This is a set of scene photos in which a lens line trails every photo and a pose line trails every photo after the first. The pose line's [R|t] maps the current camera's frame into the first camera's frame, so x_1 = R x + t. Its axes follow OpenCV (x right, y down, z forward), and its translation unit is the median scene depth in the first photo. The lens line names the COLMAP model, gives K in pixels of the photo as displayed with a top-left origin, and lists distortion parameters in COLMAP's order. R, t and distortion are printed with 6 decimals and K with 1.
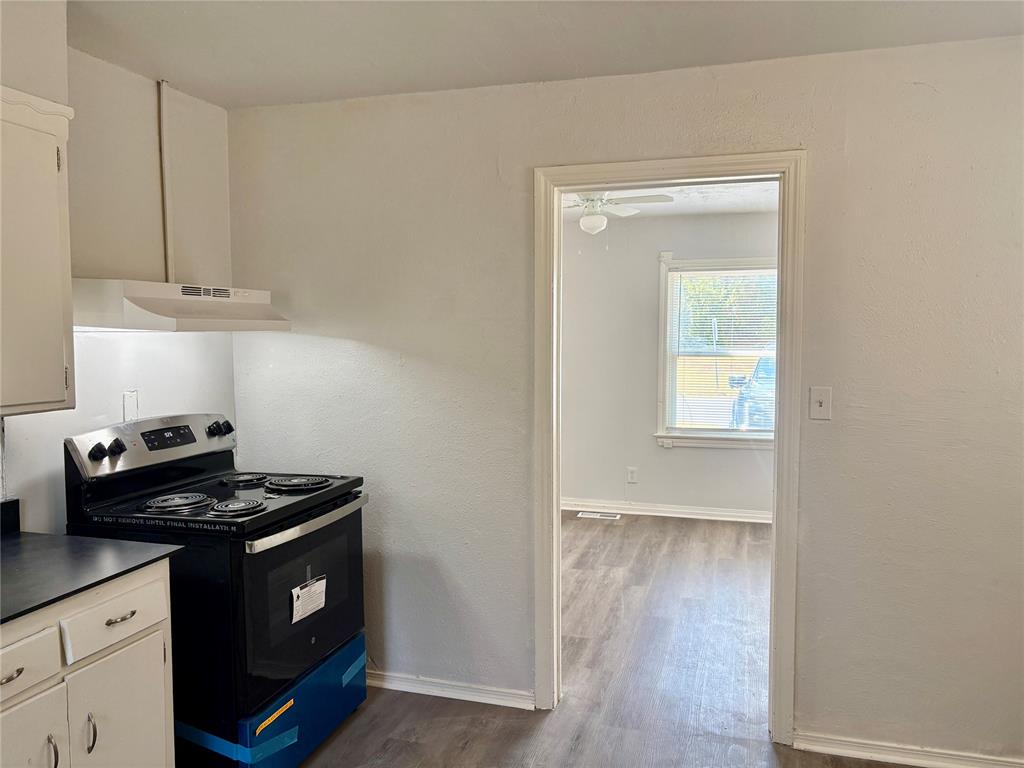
lens RADIAL K [[782.2, 0, 511.4], [0, 782.2, 383.5], [0, 0, 1]] dist [0.044198, -0.052603]
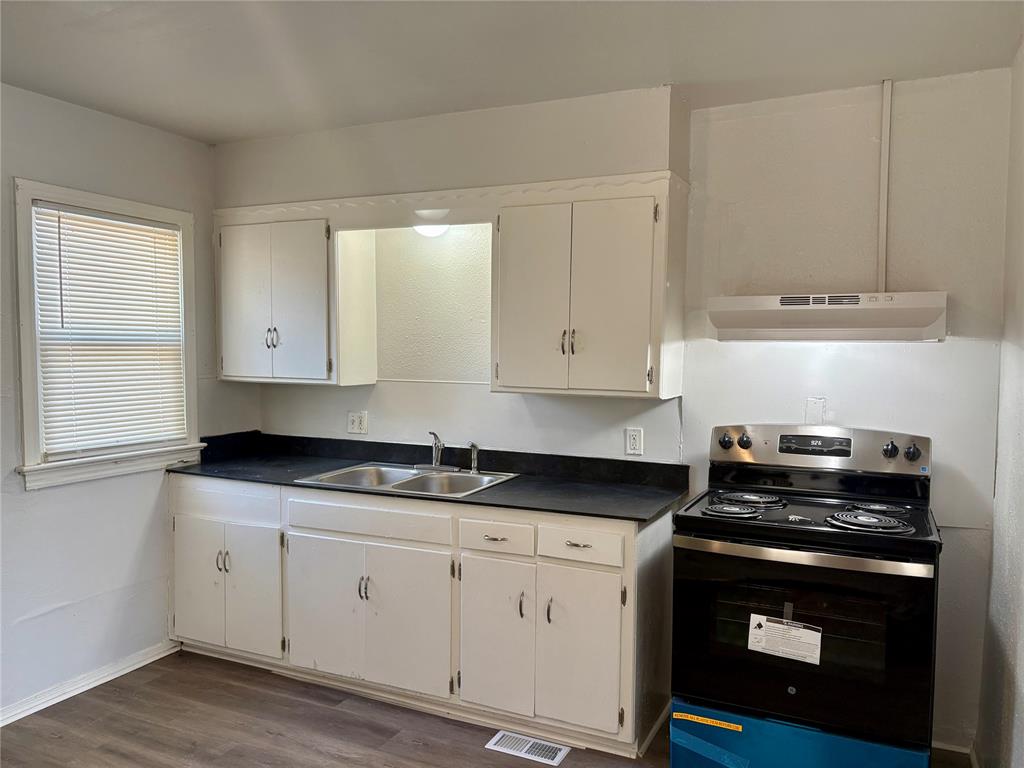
lens RADIAL K [[782.2, 0, 510.1], [0, 782.2, 388.6], [0, 0, 1]] dist [0.044198, -0.052603]
pose [[-0.147122, 0.056014, -0.987531, 0.660214], [-0.076735, 0.994740, 0.067855, -0.046232], [0.986137, 0.085761, -0.142049, 0.801344]]
